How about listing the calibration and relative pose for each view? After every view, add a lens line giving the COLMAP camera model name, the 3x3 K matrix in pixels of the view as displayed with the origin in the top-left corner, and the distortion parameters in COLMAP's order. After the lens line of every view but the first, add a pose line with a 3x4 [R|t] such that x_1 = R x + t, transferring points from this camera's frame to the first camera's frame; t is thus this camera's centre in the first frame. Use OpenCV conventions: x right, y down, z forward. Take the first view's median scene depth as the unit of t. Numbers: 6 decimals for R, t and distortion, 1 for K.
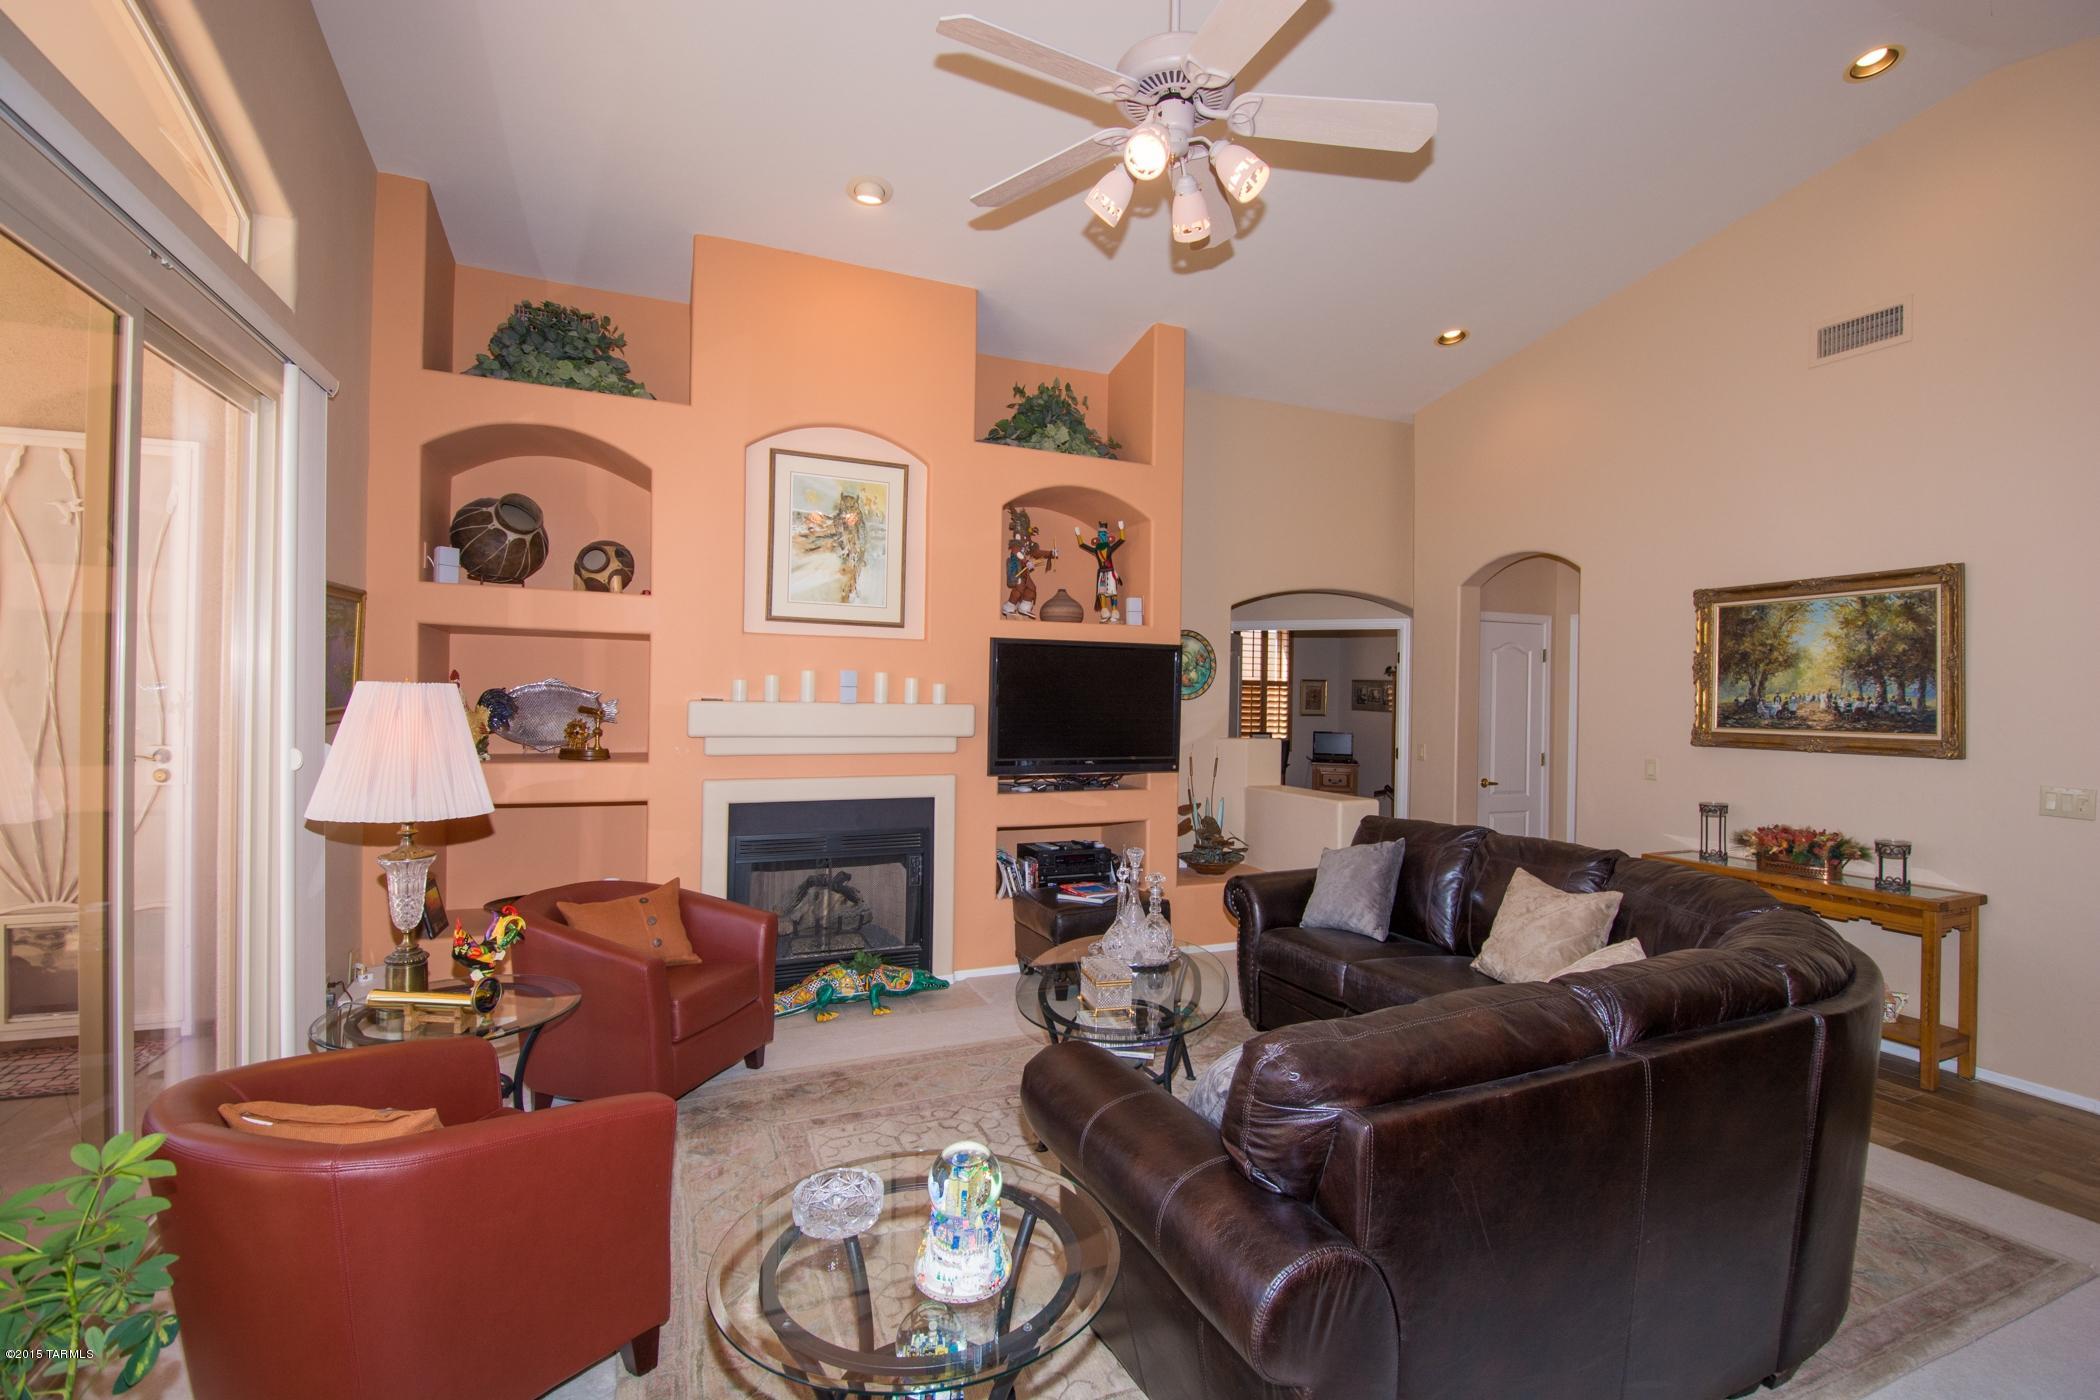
lens RADIAL K [[922.6, 0, 1046.8], [0, 922.6, 706.5], [0, 0, 1]] dist [0.005827, -0.000037]
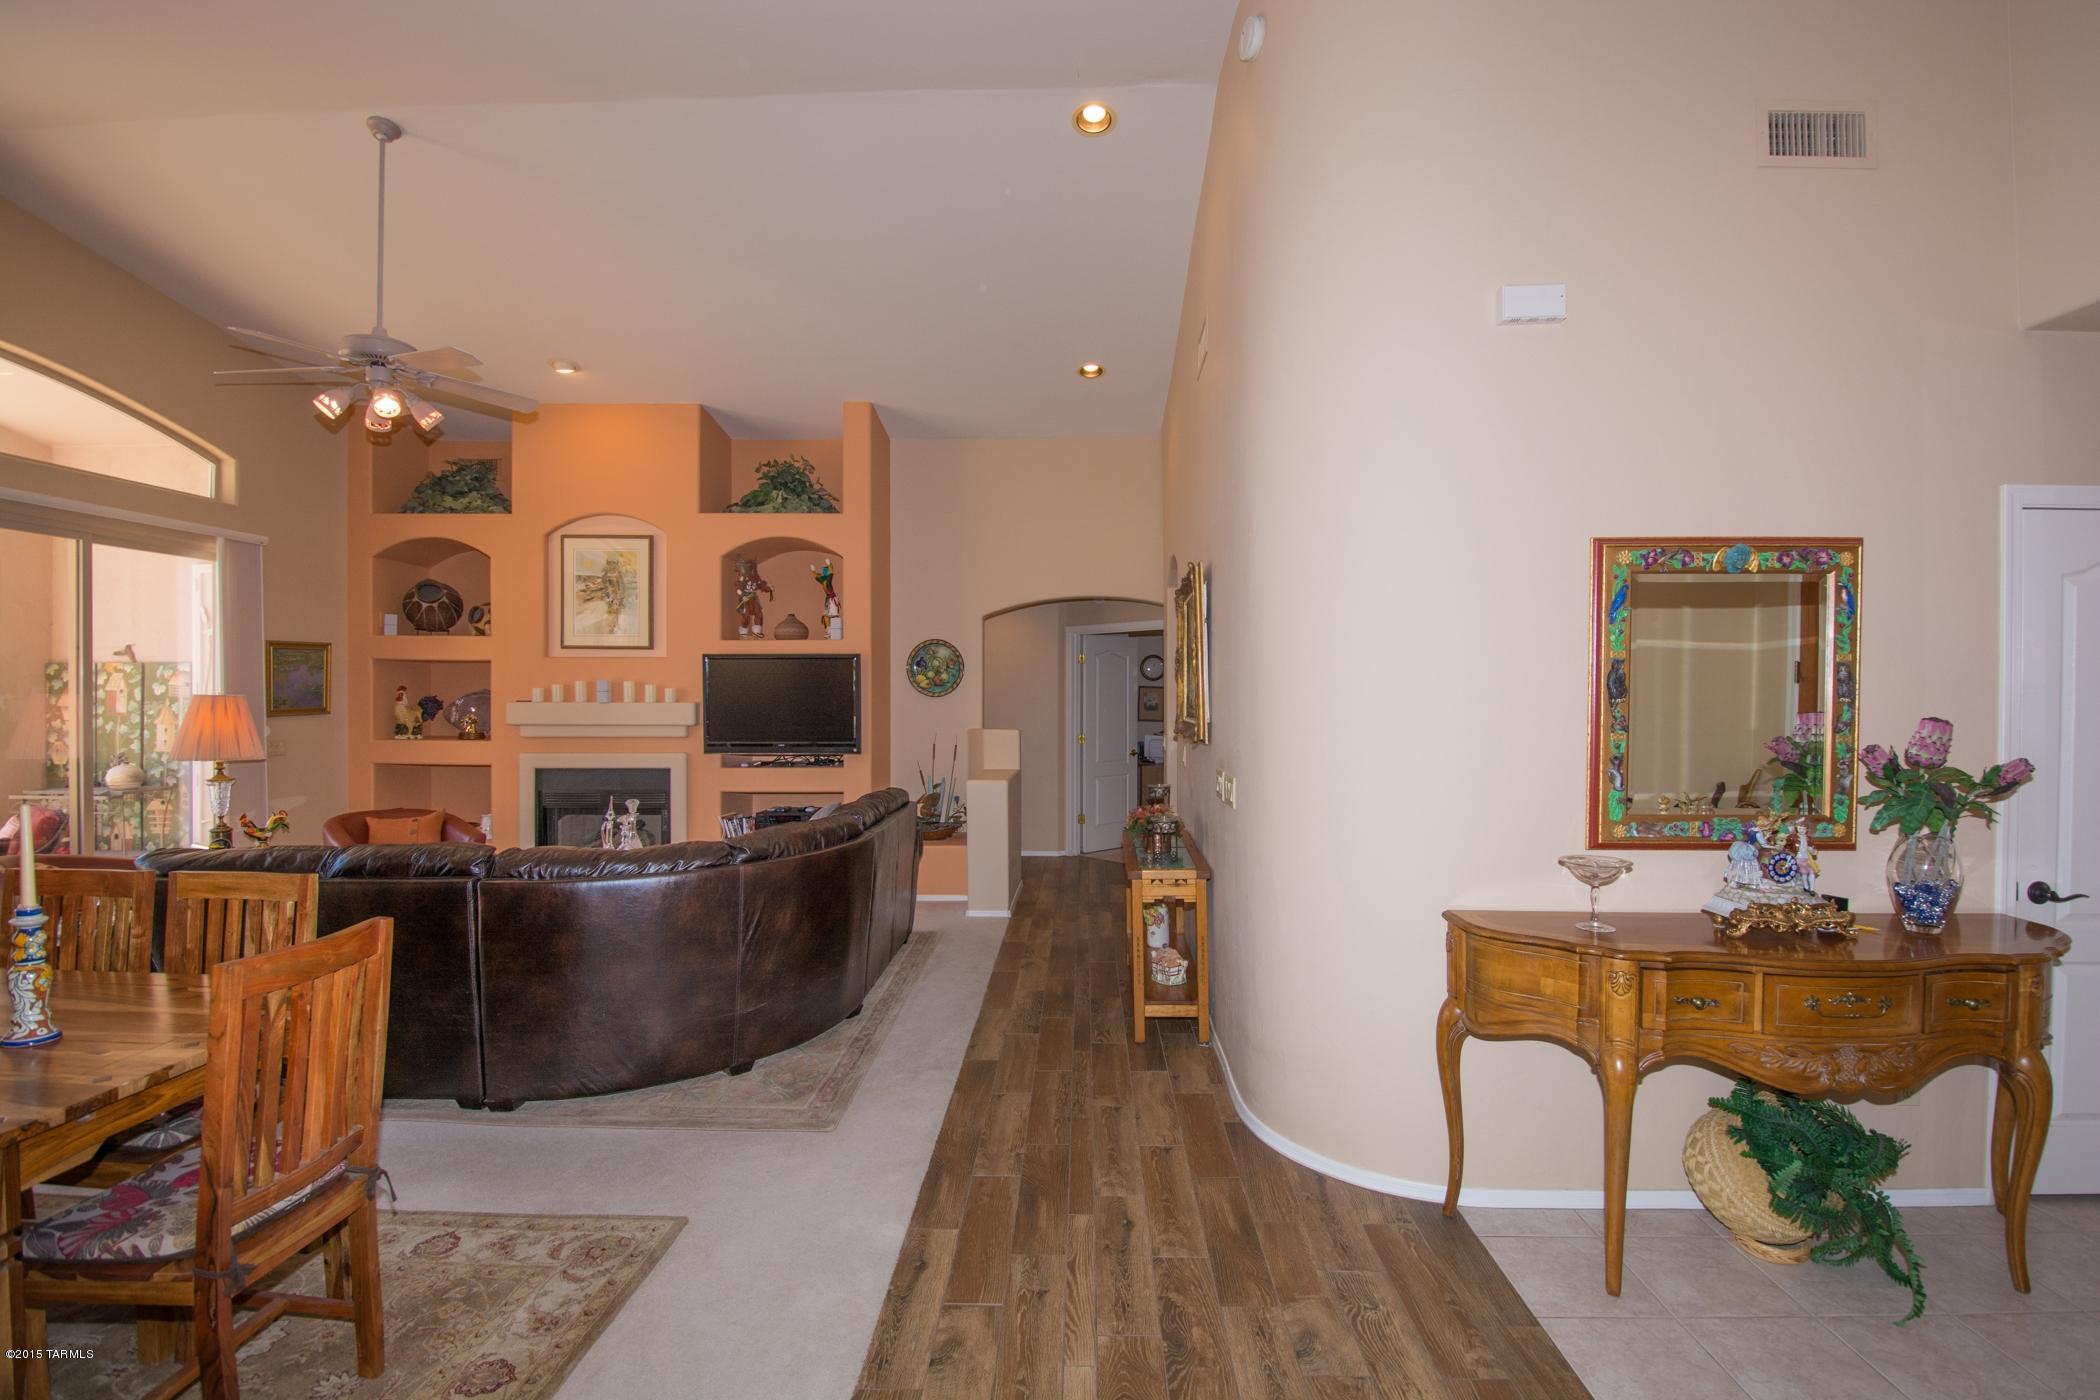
lens RADIAL K [[922.6, 0, 1051.8], [0, 922.6, 704.3], [0, 0, 1]] dist [0.005827, -0.000037]
pose [[0.914440, -0.011748, -0.404551, 1.008697], [0.009892, 0.999929, -0.006678, 0.016038], [0.404601, 0.002104, 0.914491, -0.062615]]
